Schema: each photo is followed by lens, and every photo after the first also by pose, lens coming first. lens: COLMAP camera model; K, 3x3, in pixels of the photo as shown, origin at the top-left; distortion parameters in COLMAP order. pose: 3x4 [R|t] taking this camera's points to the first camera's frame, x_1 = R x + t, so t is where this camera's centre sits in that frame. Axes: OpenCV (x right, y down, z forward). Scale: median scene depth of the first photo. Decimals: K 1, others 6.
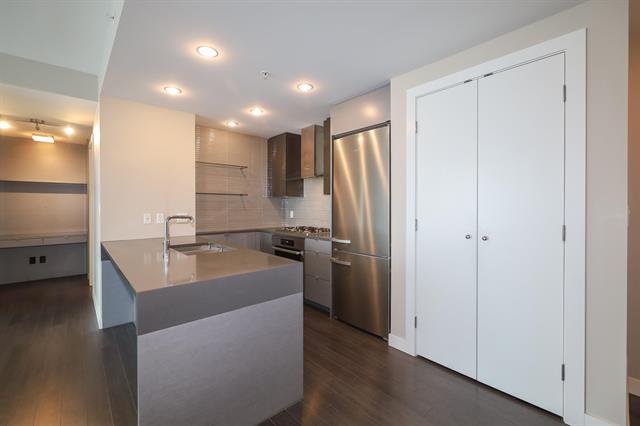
lens RADIAL K [[278.6, 0, 325.7], [0, 278.6, 207.9], [0, 0, 1]] dist [0.000659, -0.000640]
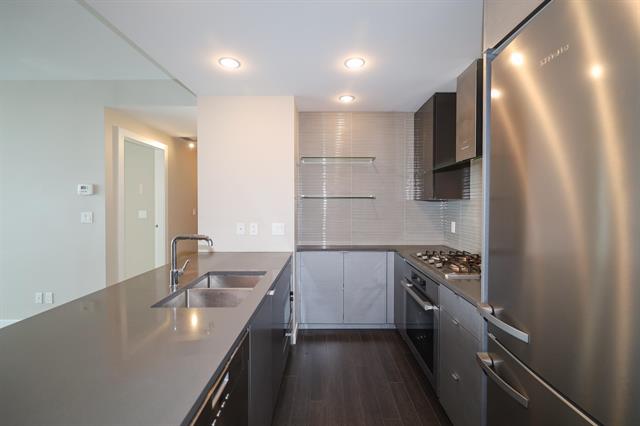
lens RADIAL K [[278.6, 0, 317.7], [0, 278.6, 208.0], [0, 0, 1]] dist [0.000659, -0.000640]
pose [[0.734792, 0.011424, -0.678196, 0.101351], [-0.007015, 0.999933, 0.009244, -0.030354], [0.678256, -0.002035, 0.734823, 0.451732]]
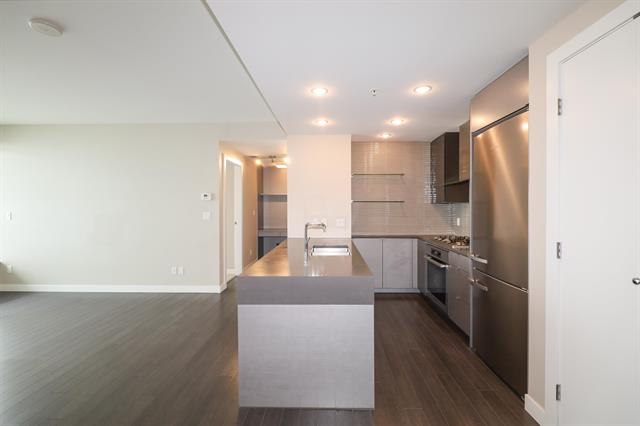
lens RADIAL K [[278.6, 0, 320.6], [0, 278.6, 209.8], [0, 0, 1]] dist [0.000659, -0.000640]
pose [[0.723248, 0.005936, -0.690563, 0.233318], [-0.003421, 0.999982, 0.005013, -0.024219], [0.690580, -0.001263, 0.723254, 0.063592]]
